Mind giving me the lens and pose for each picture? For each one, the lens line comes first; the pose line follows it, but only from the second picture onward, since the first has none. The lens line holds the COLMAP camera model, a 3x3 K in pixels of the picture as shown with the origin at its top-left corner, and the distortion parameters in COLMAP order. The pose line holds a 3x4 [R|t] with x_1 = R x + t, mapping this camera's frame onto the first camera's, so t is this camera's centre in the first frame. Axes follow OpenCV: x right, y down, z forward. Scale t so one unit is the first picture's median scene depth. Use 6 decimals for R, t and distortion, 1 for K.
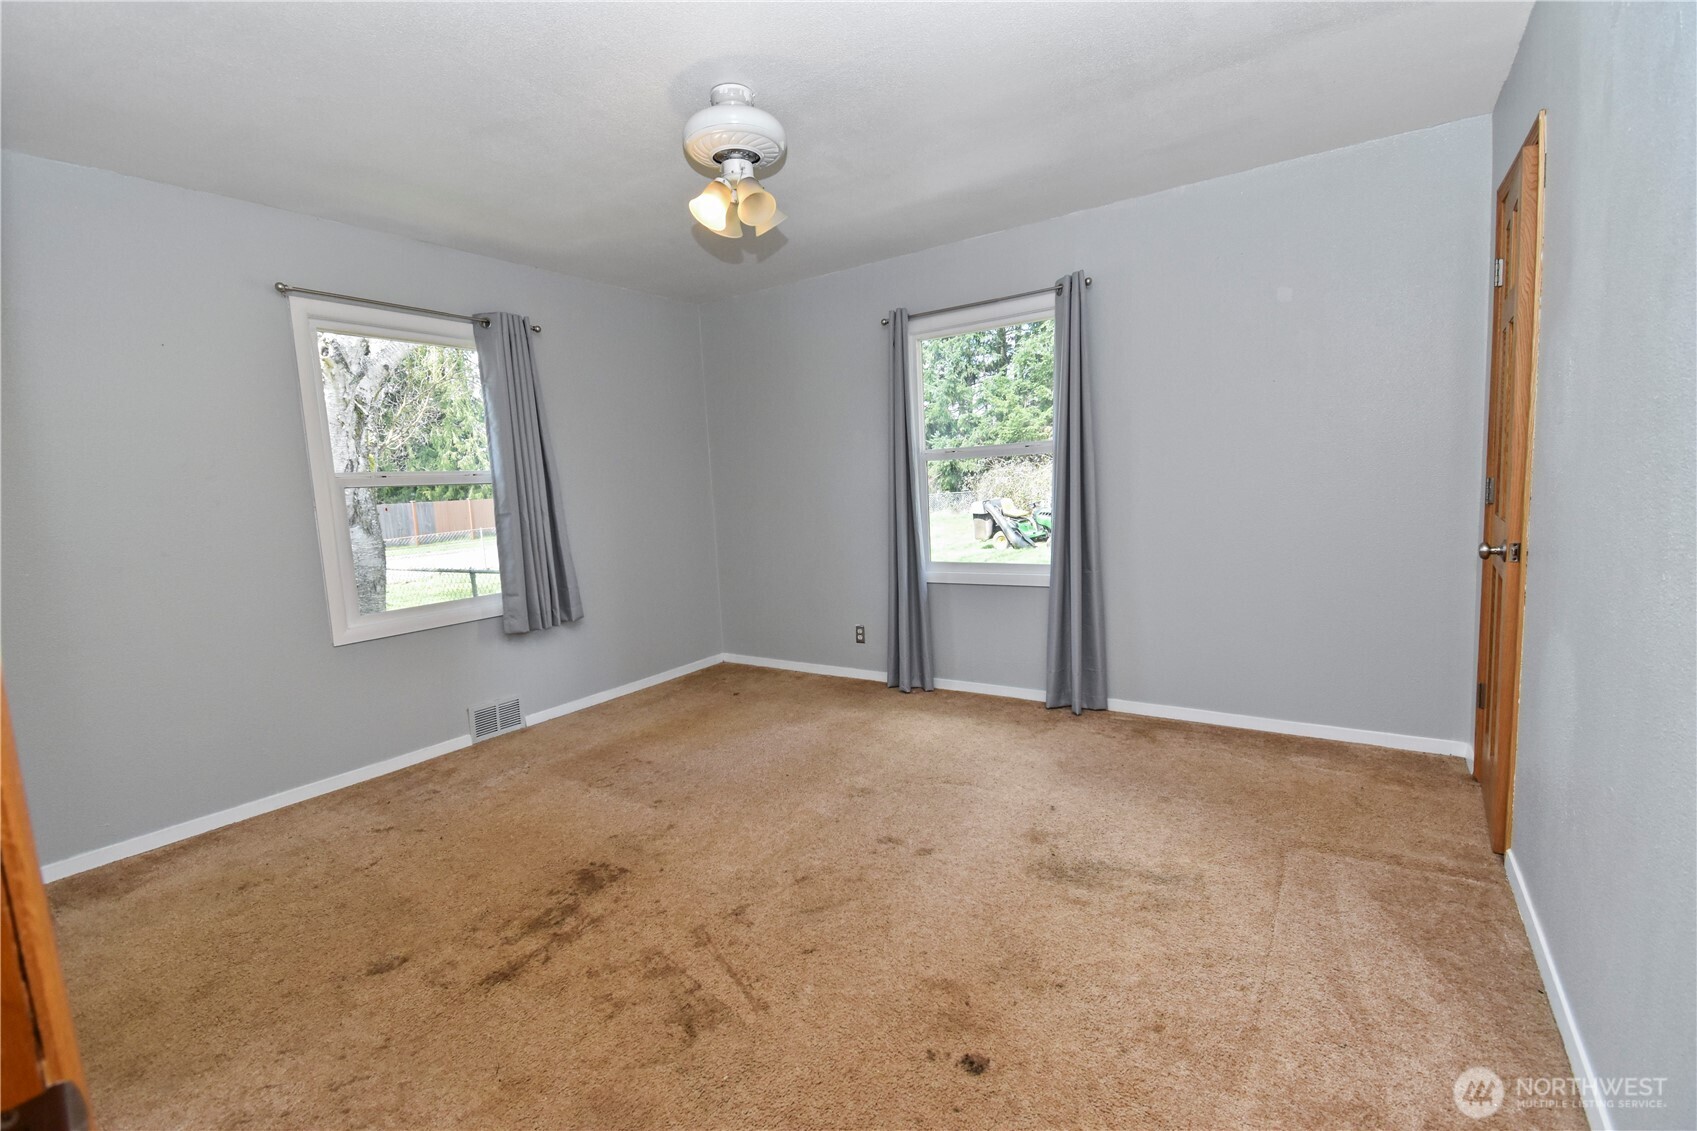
lens RADIAL K [[740.7, 0, 850.0], [0, 740.7, 557.6], [0, 0, 1]] dist [0.028805, -0.021192]
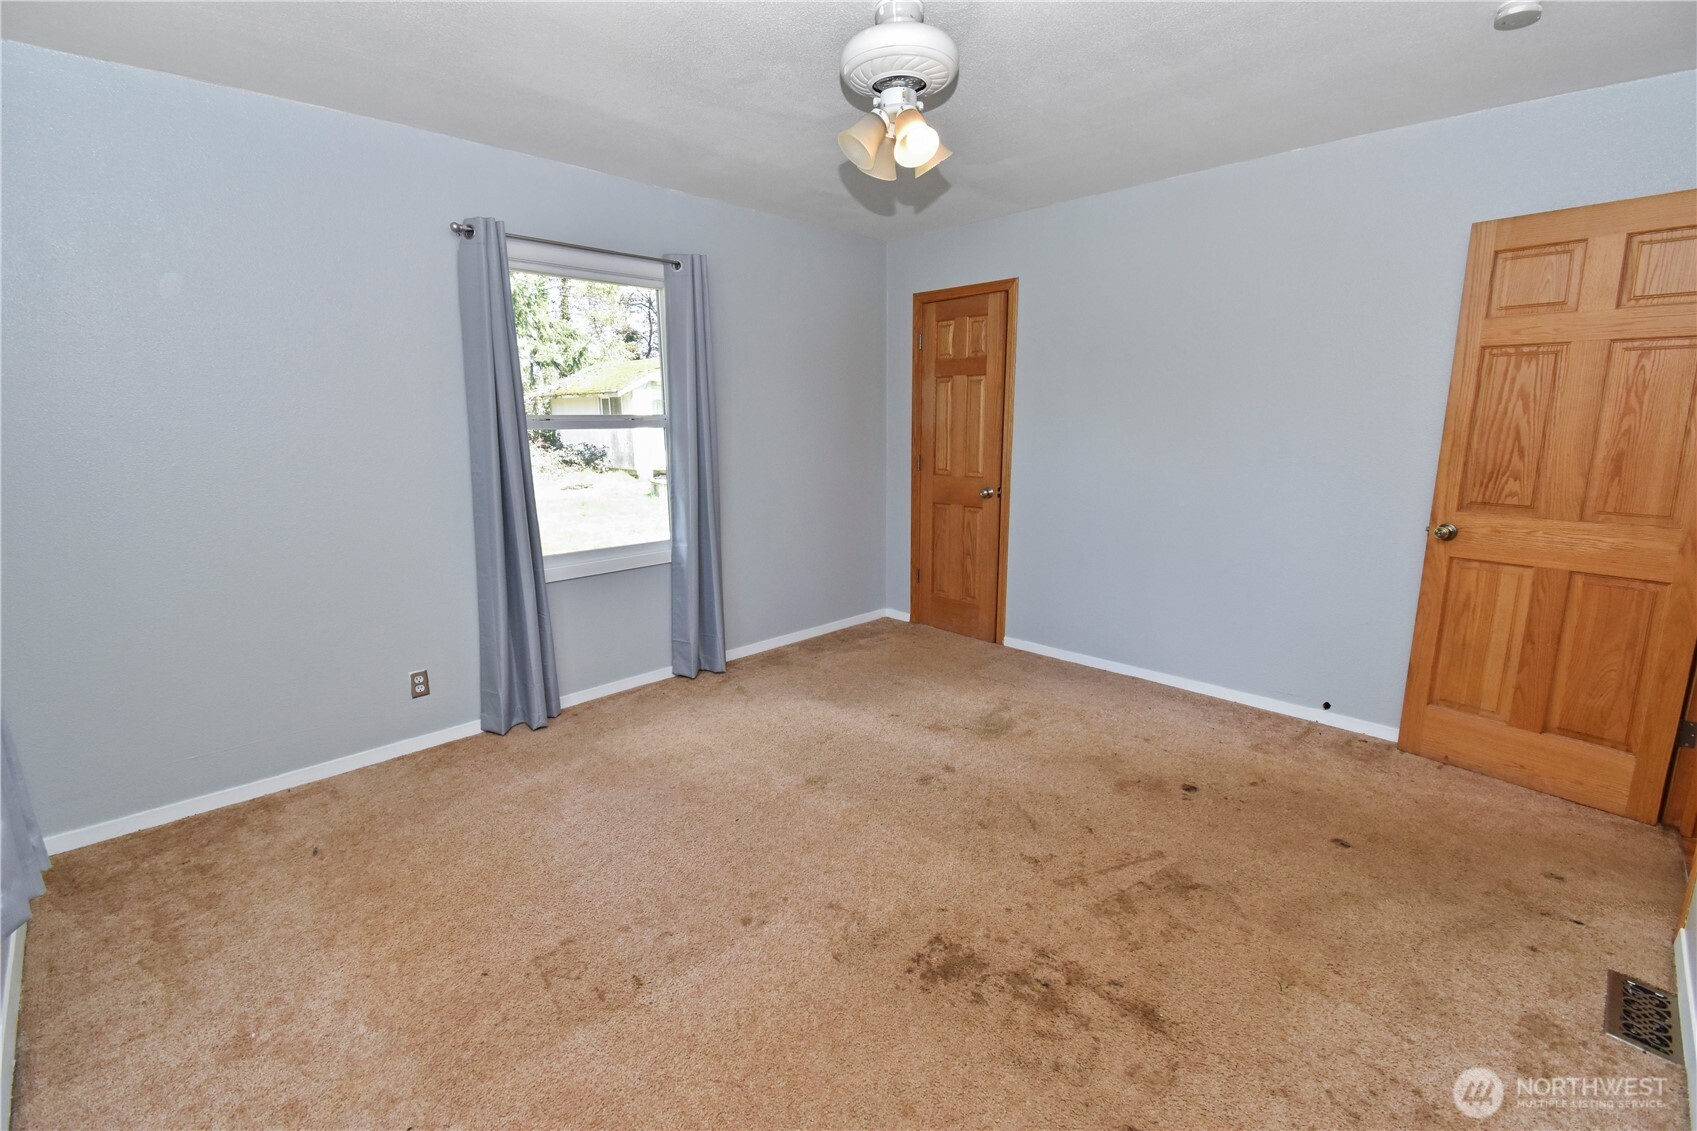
lens RADIAL K [[740.7, 0, 850.0], [0, 740.7, 557.6], [0, 0, 1]] dist [0.028805, -0.021192]
pose [[0.191599, -0.134653, 0.972193, -1.082970], [0.097894, 0.988226, 0.117580, -0.101042], [-0.976579, 0.072644, 0.202525, 0.917292]]
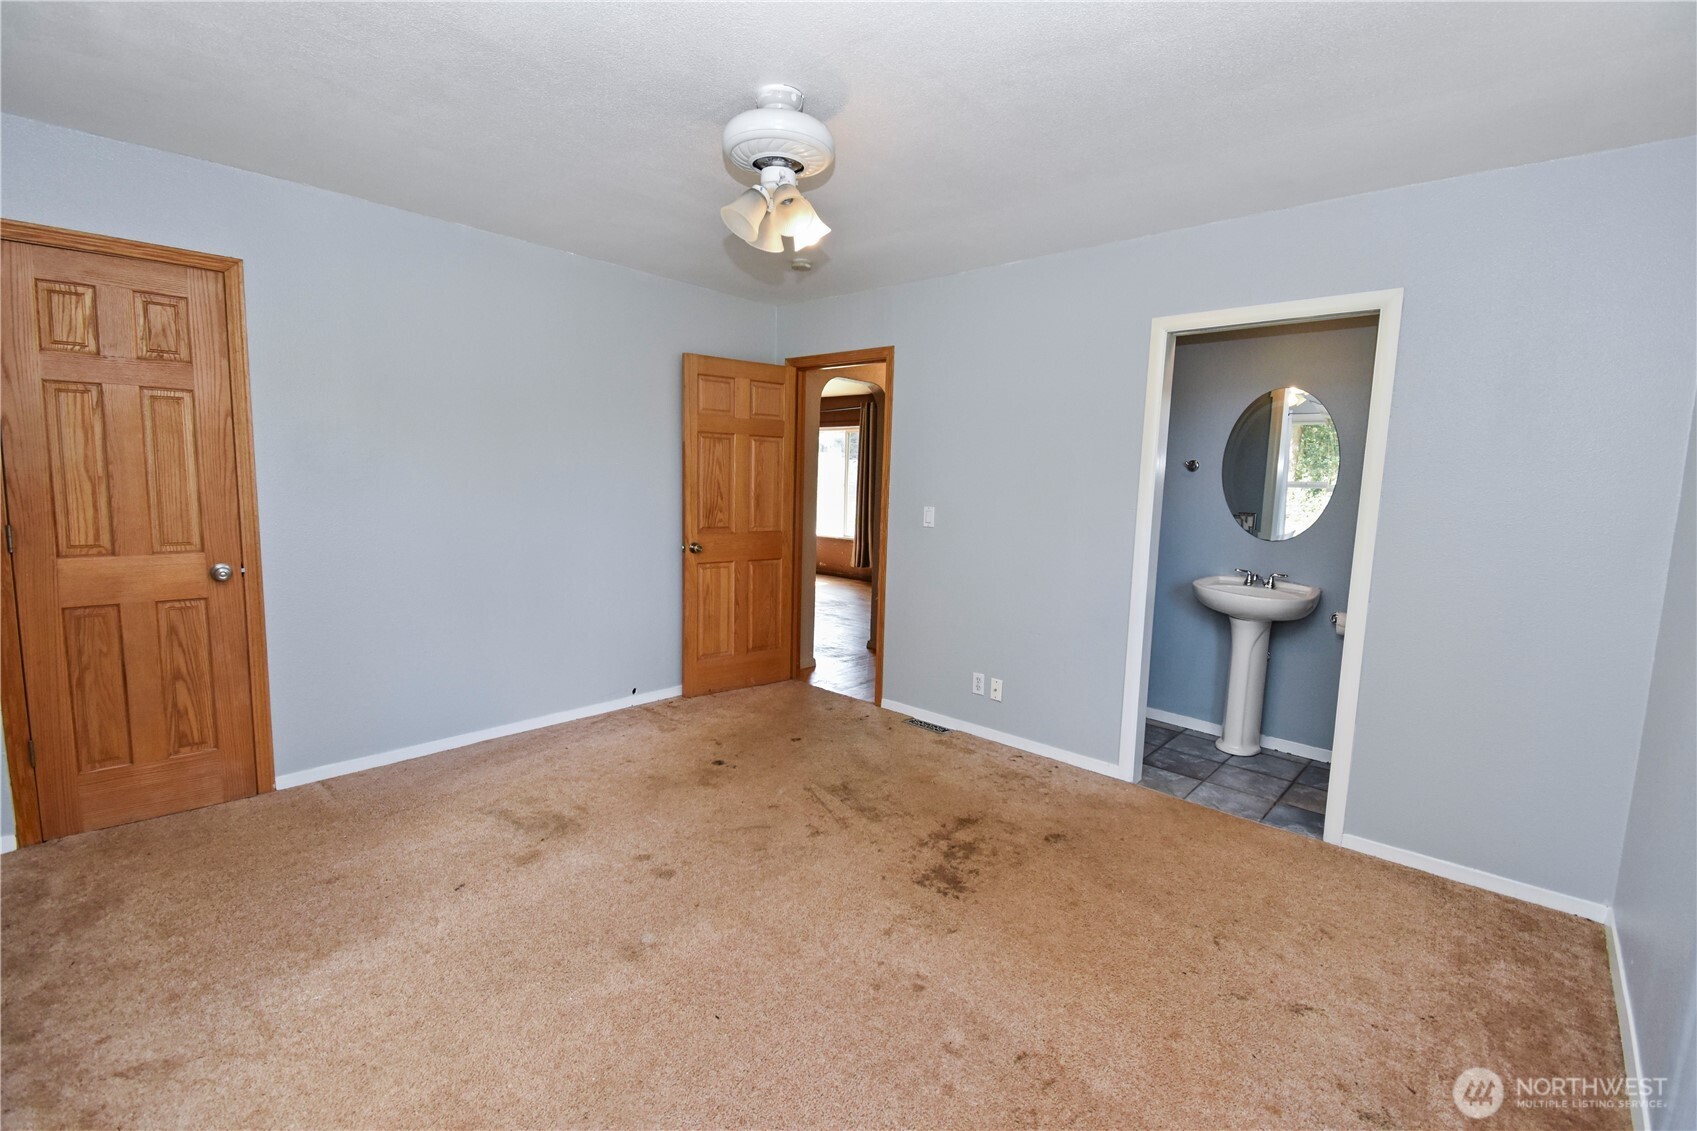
lens RADIAL K [[740.7, 0, 850.0], [0, 740.7, 557.6], [0, 0, 1]] dist [0.028805, -0.021192]
pose [[-0.988874, 0.003789, 0.148708, -0.371673], [0.034349, 0.978476, 0.203480, -0.246866], [-0.144736, 0.206324, -0.967720, 1.972610]]
